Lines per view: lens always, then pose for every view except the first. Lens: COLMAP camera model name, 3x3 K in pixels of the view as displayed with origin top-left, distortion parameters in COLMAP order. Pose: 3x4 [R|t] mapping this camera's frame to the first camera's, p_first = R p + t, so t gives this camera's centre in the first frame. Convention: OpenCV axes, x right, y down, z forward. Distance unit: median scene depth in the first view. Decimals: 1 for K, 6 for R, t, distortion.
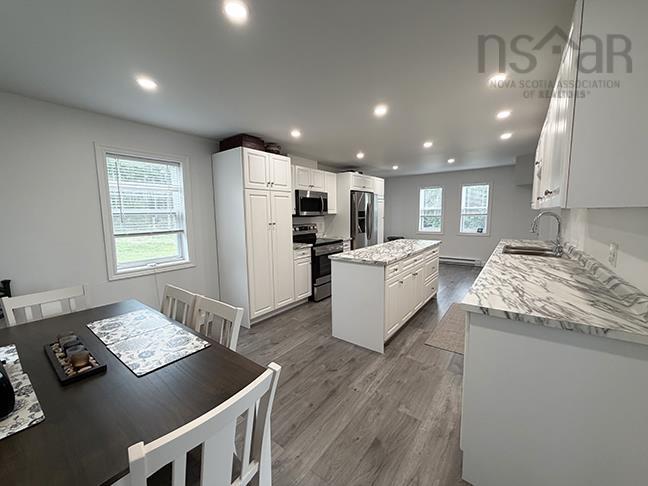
lens RADIAL K [[258.8, 0, 322.4], [0, 258.8, 244.2], [0, 0, 1]] dist [-0.000123, 0.000340]
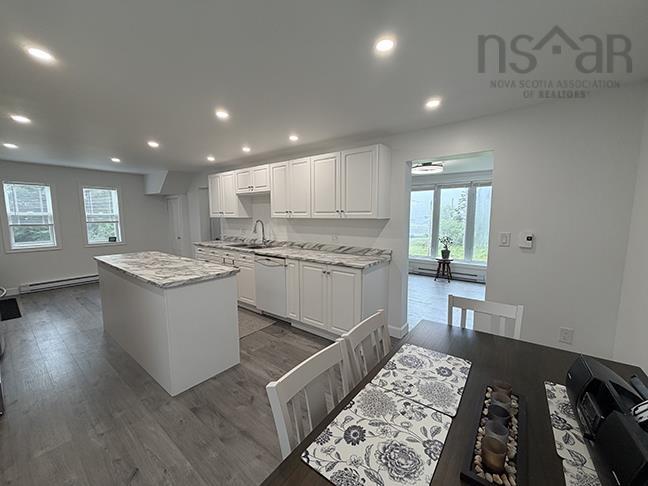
lens RADIAL K [[258.8, 0, 323.0], [0, 258.8, 244.0], [0, 0, 1]] dist [-0.000123, 0.000340]
pose [[0.009489, -0.095080, 0.995424, -0.575428], [0.121762, 0.988172, 0.093226, -0.064616], [-0.992514, 0.120320, 0.020954, 0.496789]]
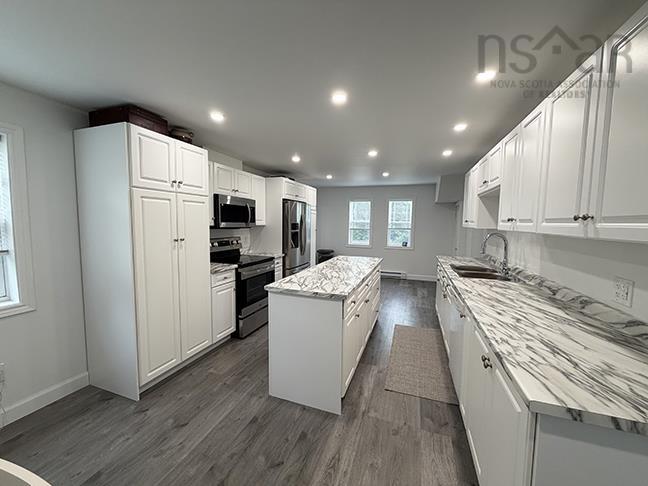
lens RADIAL K [[258.8, 0, 323.6], [0, 258.8, 244.1], [0, 0, 1]] dist [-0.000123, 0.000340]
pose [[0.951391, 0.003515, 0.307967, -0.039865], [0.006611, 0.999471, -0.031830, -0.044880], [-0.307916, 0.032319, 0.950865, 0.225484]]
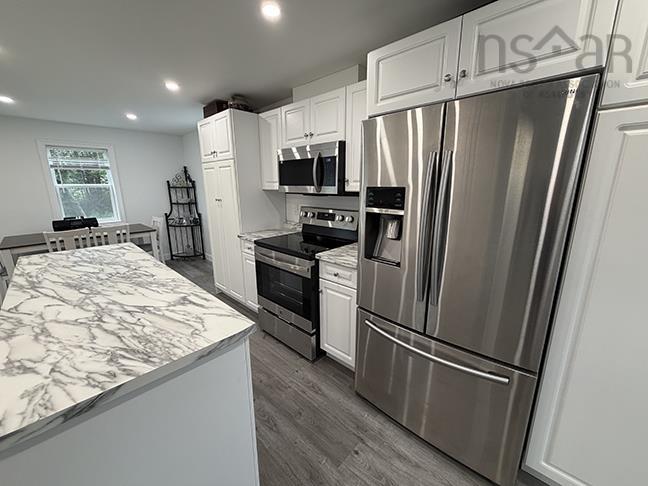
lens RADIAL K [[258.8, 0, 322.5], [0, 258.8, 241.4], [0, 0, 1]] dist [-0.000123, 0.000340]
pose [[-0.112848, 0.233984, -0.965669, 0.682116], [-0.109277, 0.963059, 0.246122, -0.207107], [0.987585, 0.133299, -0.083110, 1.506008]]
